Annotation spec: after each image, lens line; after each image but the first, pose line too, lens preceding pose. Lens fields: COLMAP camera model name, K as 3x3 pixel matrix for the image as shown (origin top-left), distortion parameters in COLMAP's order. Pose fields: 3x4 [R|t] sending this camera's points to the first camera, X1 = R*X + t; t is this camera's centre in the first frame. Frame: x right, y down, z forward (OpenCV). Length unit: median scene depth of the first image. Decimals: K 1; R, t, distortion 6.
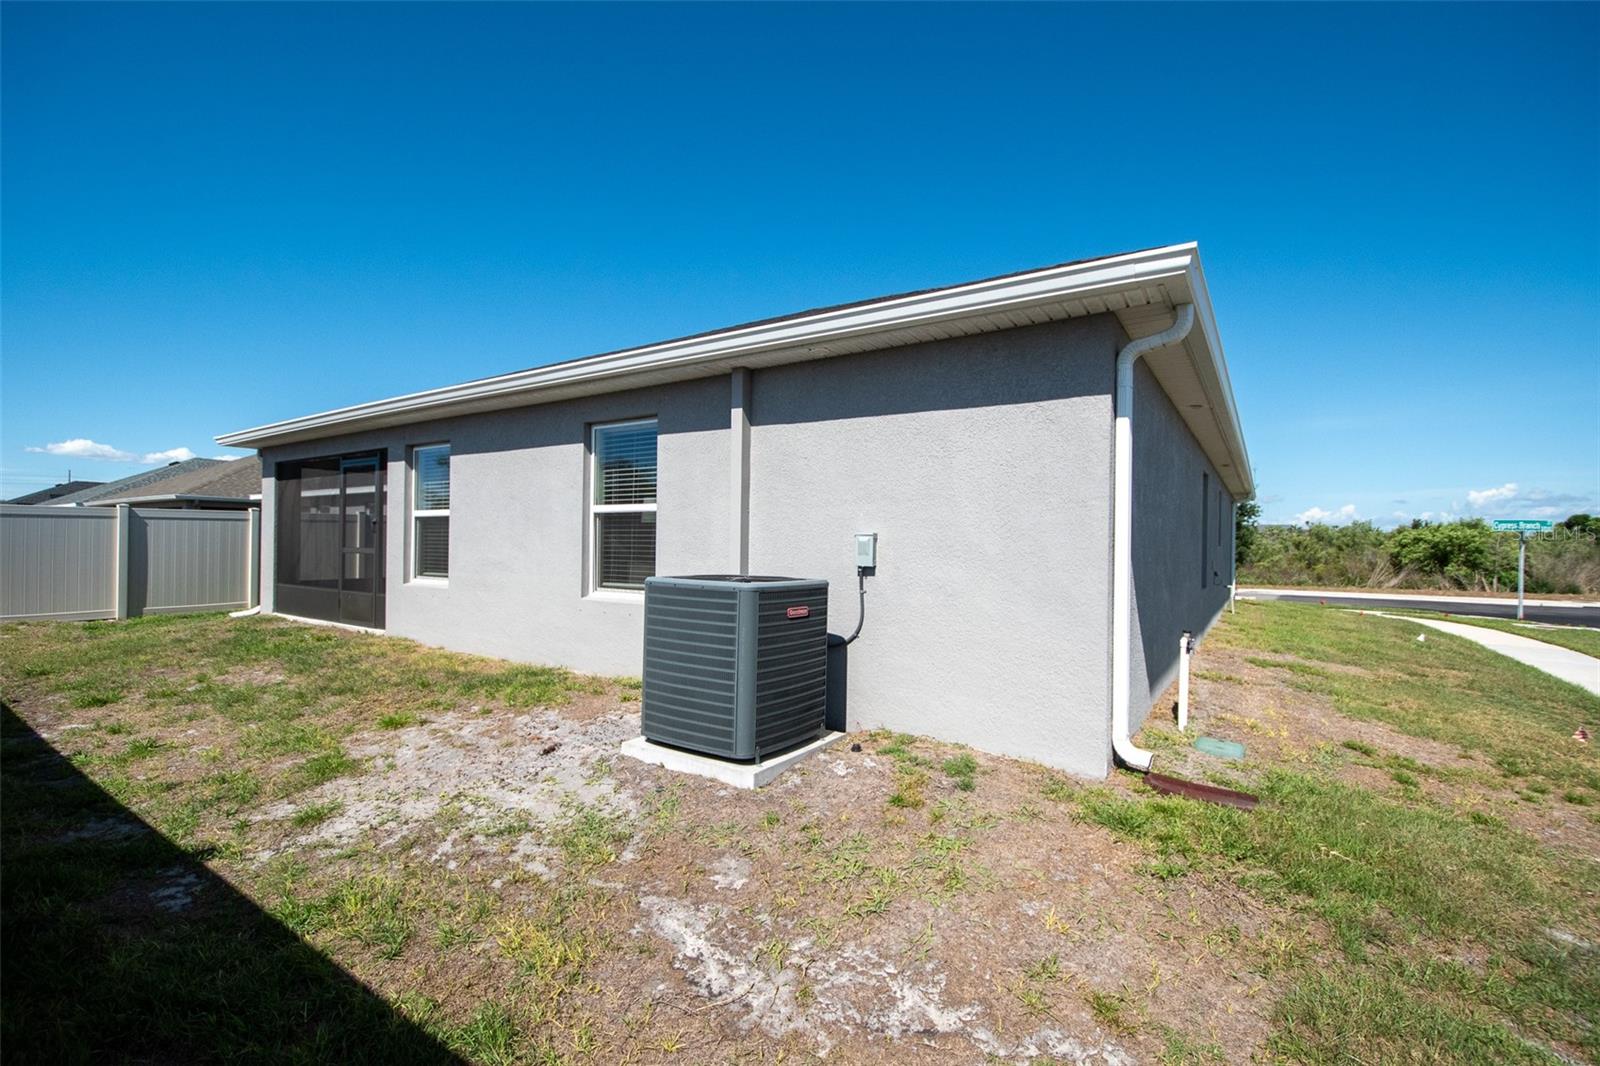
lens RADIAL K [[706.1, 0, 812.4], [0, 706.1, 537.3], [0, 0, 1]] dist [0.000603, 0.000102]
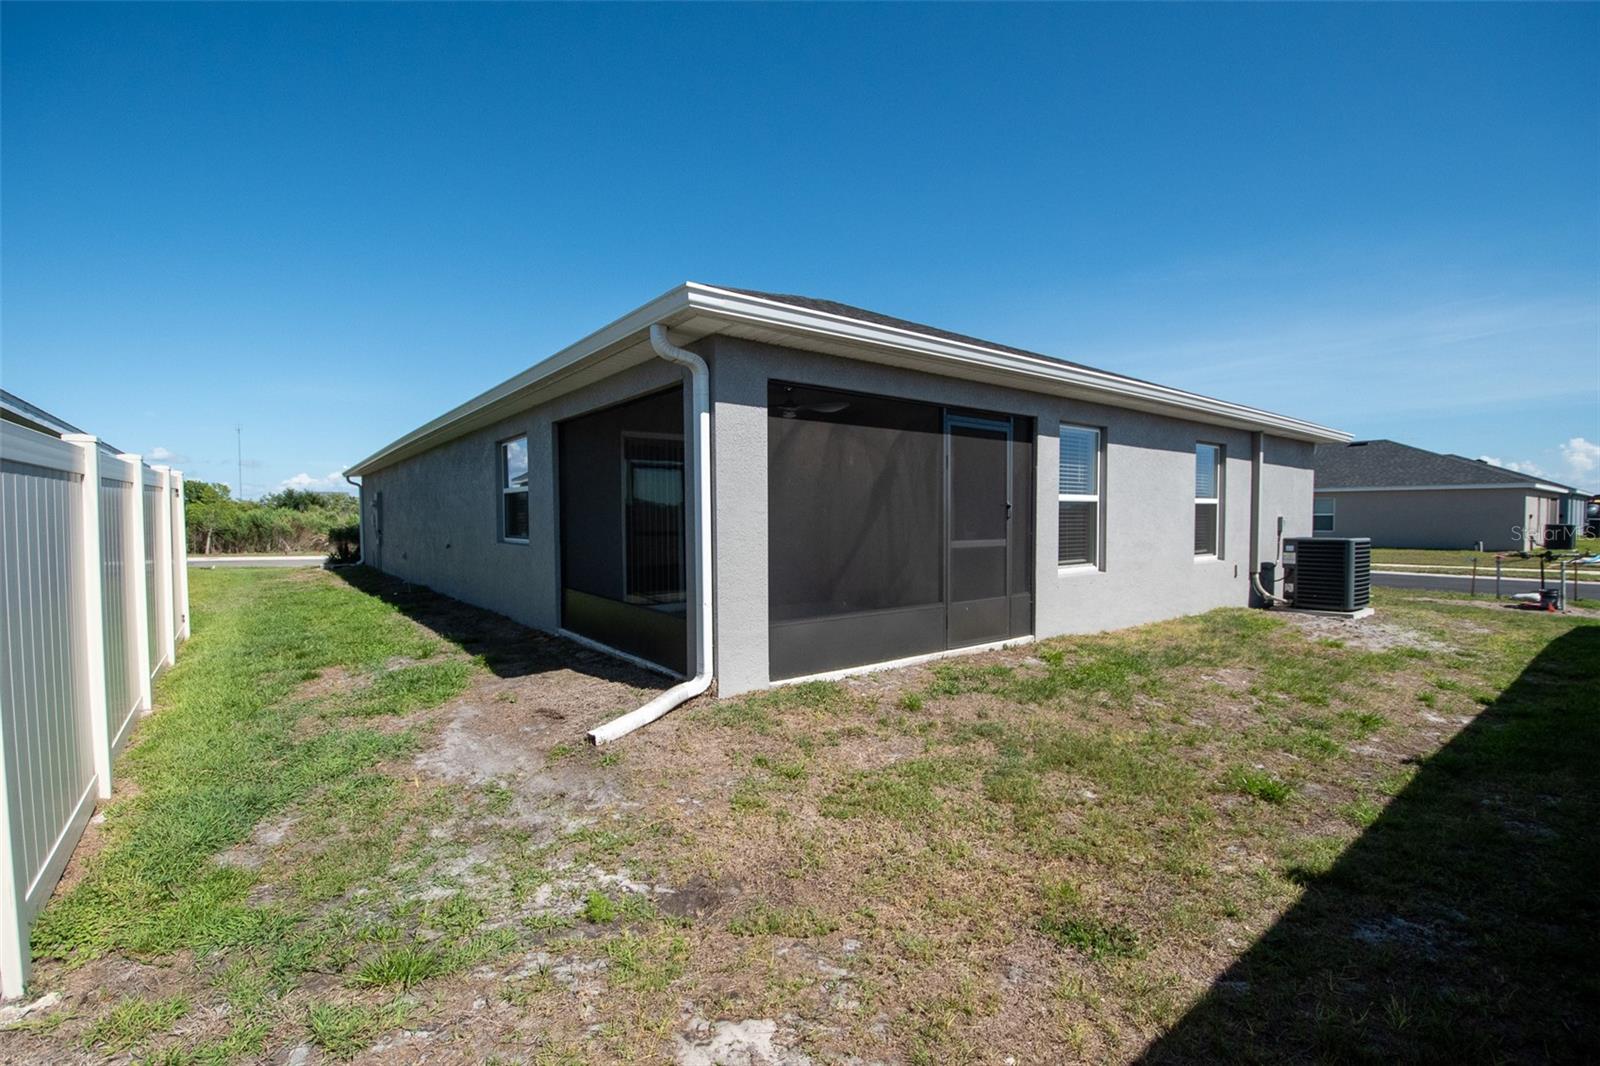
lens RADIAL K [[706.1, 0, 812.4], [0, 706.1, 537.3], [0, 0, 1]] dist [0.000603, 0.000102]
pose [[0.309083, -0.036528, 0.950333, -1.483678], [0.005577, 0.999315, 0.036597, -0.016526], [-0.951019, -0.006012, 0.309075, 0.993878]]
